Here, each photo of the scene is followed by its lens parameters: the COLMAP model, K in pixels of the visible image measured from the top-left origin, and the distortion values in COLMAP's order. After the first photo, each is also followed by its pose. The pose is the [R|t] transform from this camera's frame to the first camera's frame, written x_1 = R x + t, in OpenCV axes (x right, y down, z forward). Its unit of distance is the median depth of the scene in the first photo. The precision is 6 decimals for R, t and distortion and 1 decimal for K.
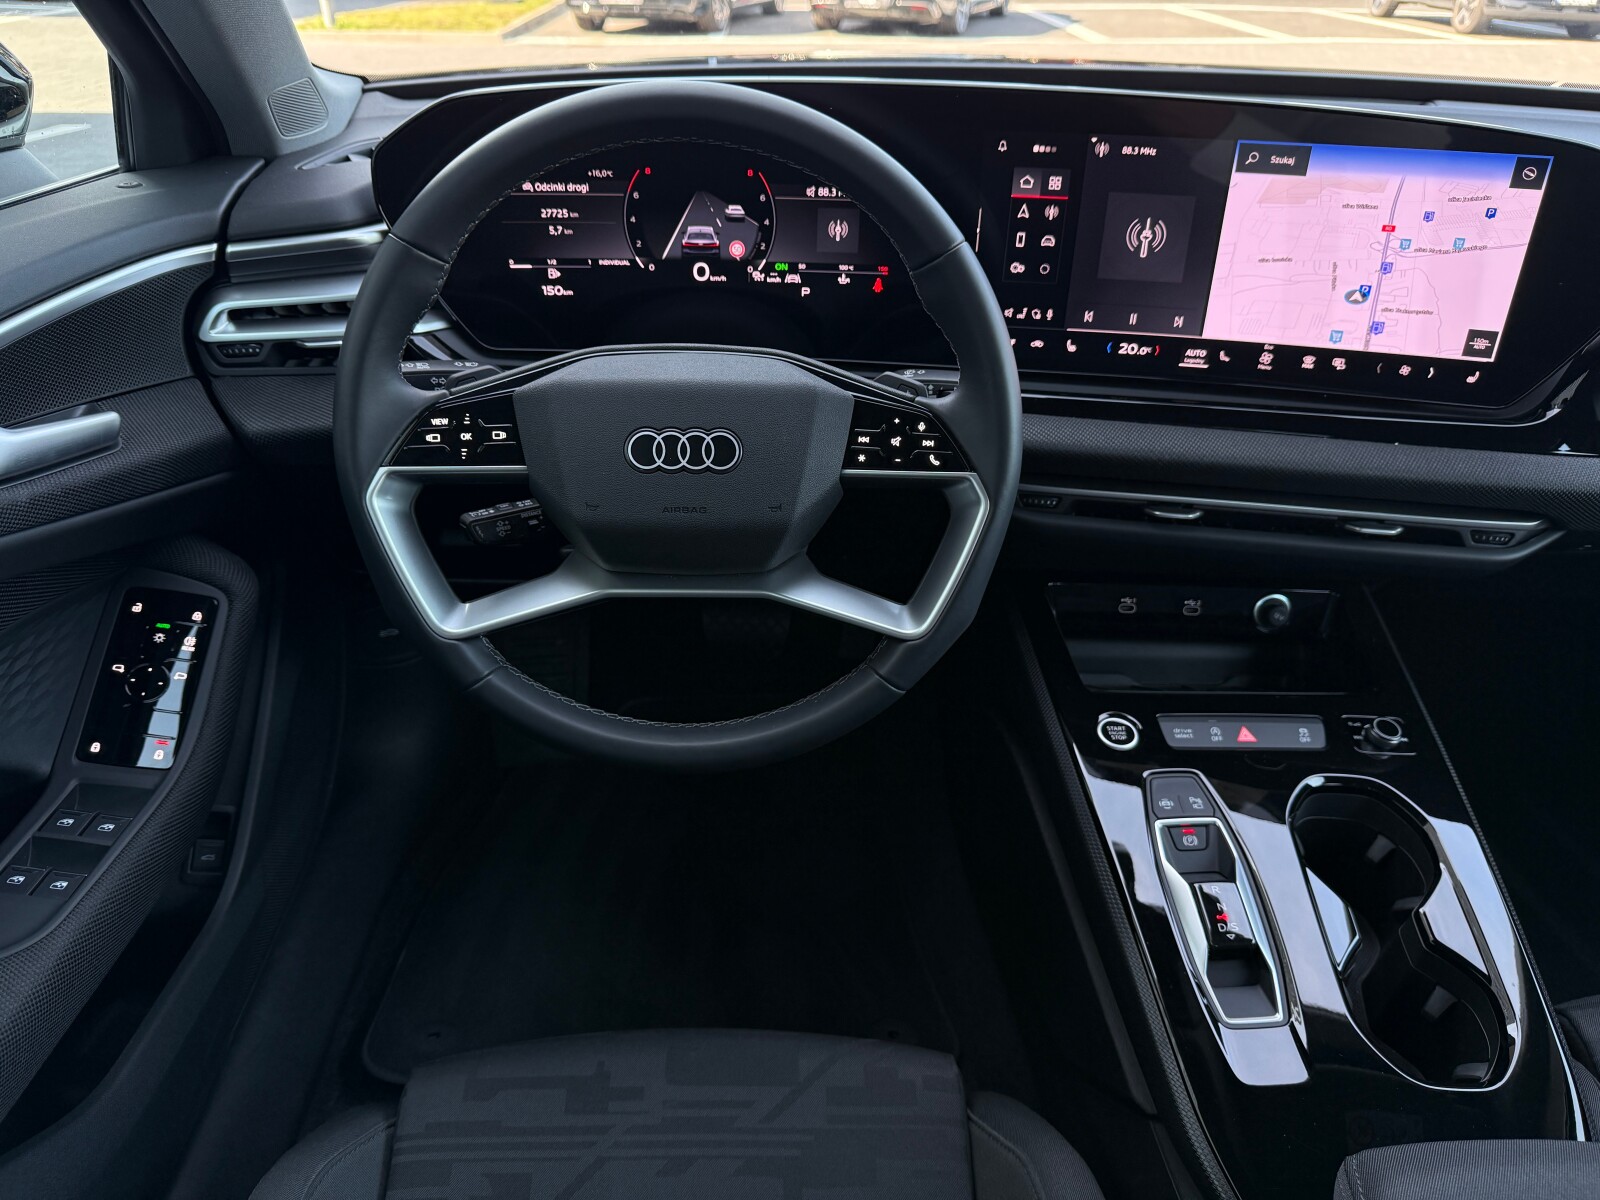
lens RADIAL K [[1151.7, 0, 802.2], [0, 1151.7, 605.7], [0, 0, 1]] dist [0.035282, -0.067555]
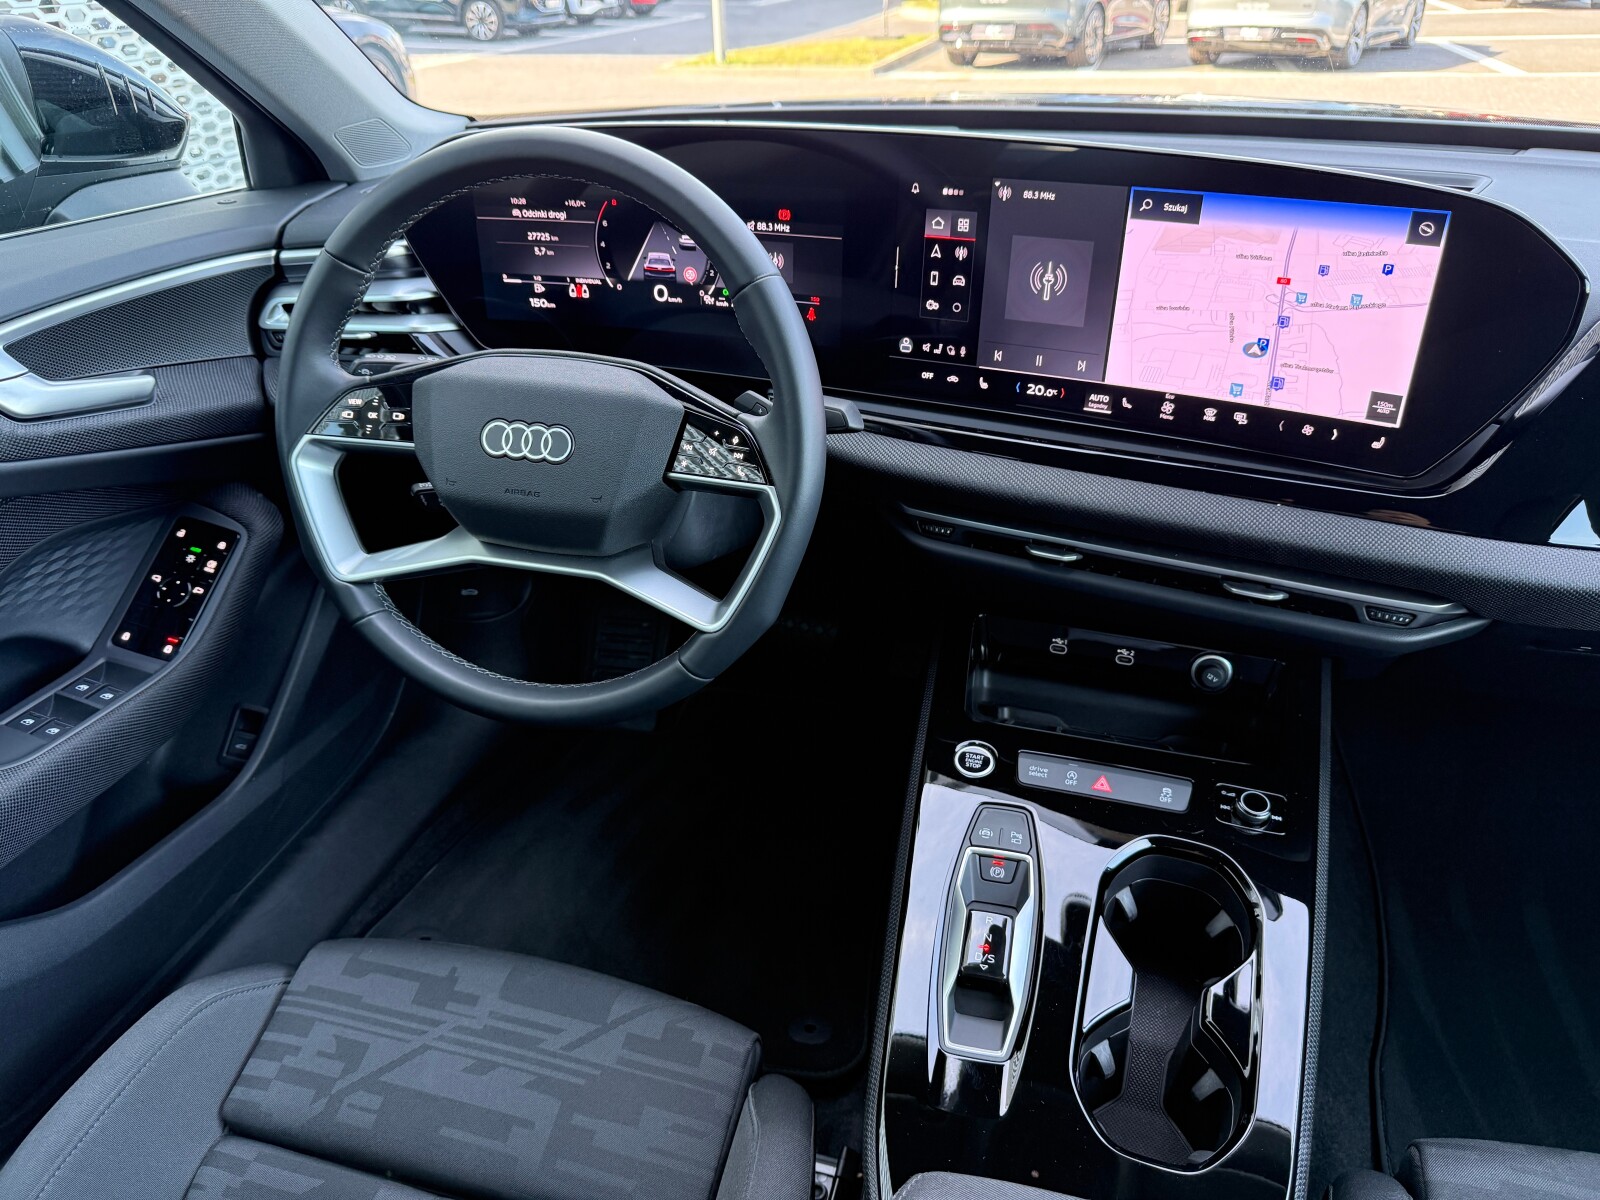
lens RADIAL K [[1141.3, 0, 796.4], [0, 1141.3, 606.7], [0, 0, 1]] dist [0.110478, -0.205665]
pose [[0.953117, 0.123673, -0.276175, 0.403003], [-0.130113, 0.991486, -0.005045, 0.000302], [0.273199, 0.040742, 0.961094, -0.025792]]
